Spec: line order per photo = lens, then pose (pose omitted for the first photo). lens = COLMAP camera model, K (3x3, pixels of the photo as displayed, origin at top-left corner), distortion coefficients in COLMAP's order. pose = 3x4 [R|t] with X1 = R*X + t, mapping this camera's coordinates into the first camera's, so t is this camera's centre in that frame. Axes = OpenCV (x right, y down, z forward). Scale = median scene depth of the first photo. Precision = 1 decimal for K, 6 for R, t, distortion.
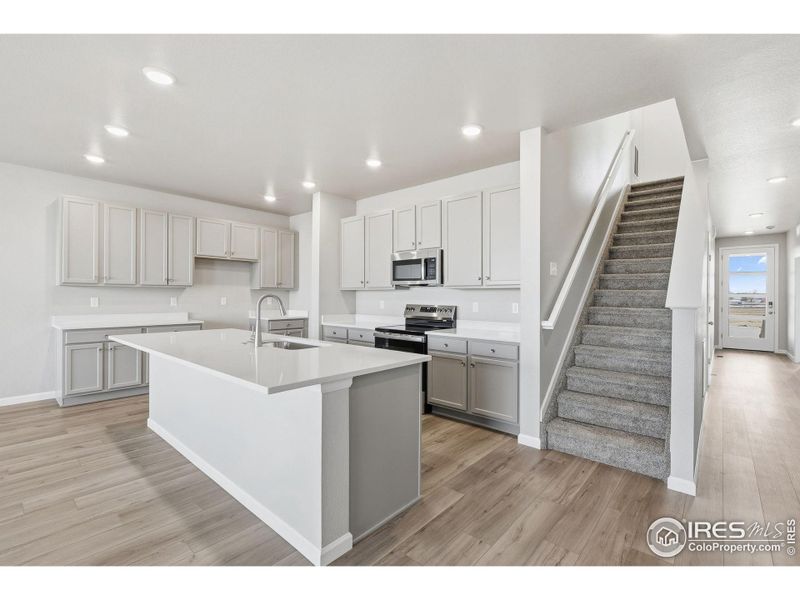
lens RADIAL K [[362.3, 0, 393.5], [0, 362.3, 300.4], [0, 0, 1]] dist [0.001916, -0.002169]
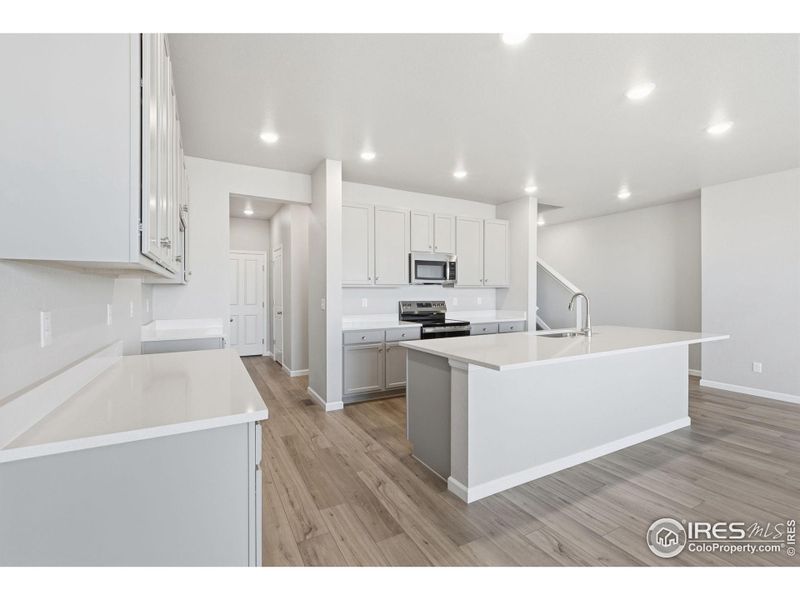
lens RADIAL K [[362.3, 0, 401.9], [0, 362.3, 290.3], [0, 0, 1]] dist [0.001916, -0.002169]
pose [[0.337427, 0.001039, 0.941351, -1.107324], [0.017786, 0.999814, -0.007479, -0.014716], [-0.941184, 0.019266, 0.337345, 0.754398]]
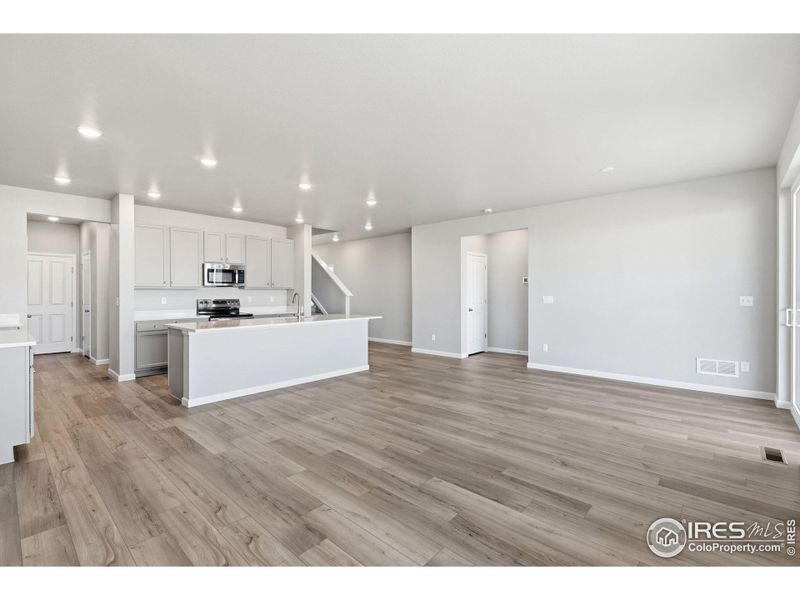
lens RADIAL K [[362.3, 0, 402.6], [0, 362.3, 290.7], [0, 0, 1]] dist [0.001916, -0.002169]
pose [[0.003295, 0.000375, 0.999995, -1.548216], [0.017932, 0.999839, -0.000434, -0.008769], [-0.999834, 0.017933, 0.003288, 0.263930]]
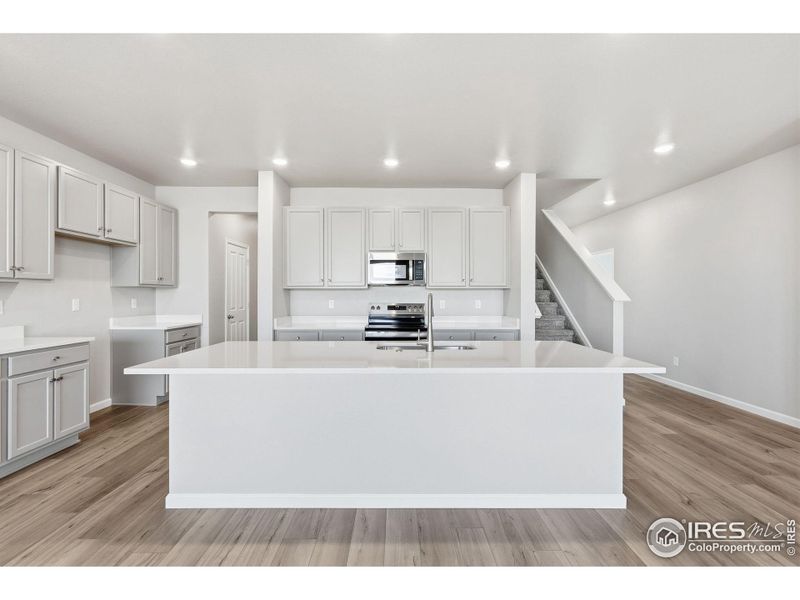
lens RADIAL K [[362.3, 0, 394.8], [0, 362.3, 293.5], [0, 0, 1]] dist [0.001916, -0.002169]
pose [[0.743638, -0.000552, 0.668582, -0.679790], [0.012354, 0.999840, -0.012915, -0.002710], [-0.668468, 0.017864, 0.743527, 0.238554]]
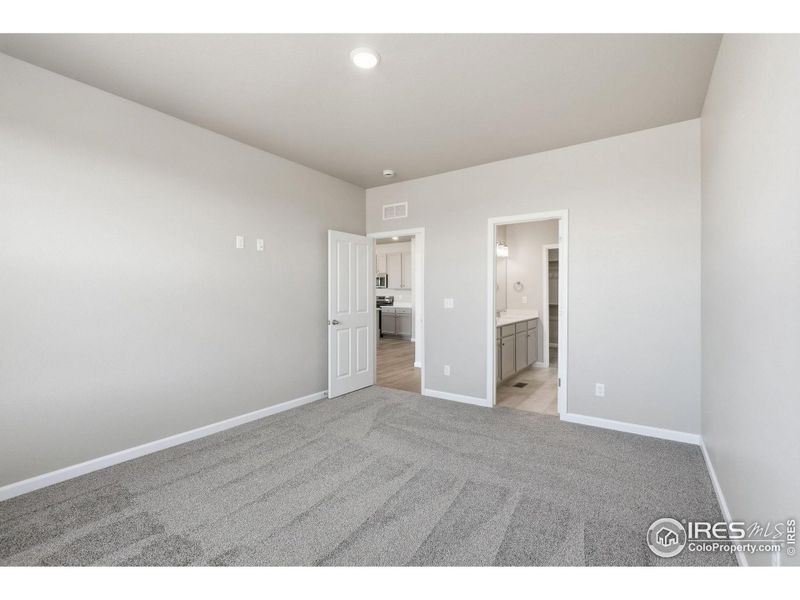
lens RADIAL K [[359.2, 0, 401.4], [0, 359.2, 295.6], [0, 0, 1]] dist [-0.000524, 0.000002]
pose [[0.994827, -0.003047, 0.101535, -0.022509], [0.004002, 0.999950, -0.009202, 0.035010], [-0.101502, 0.009561, 0.994789, -1.499765]]
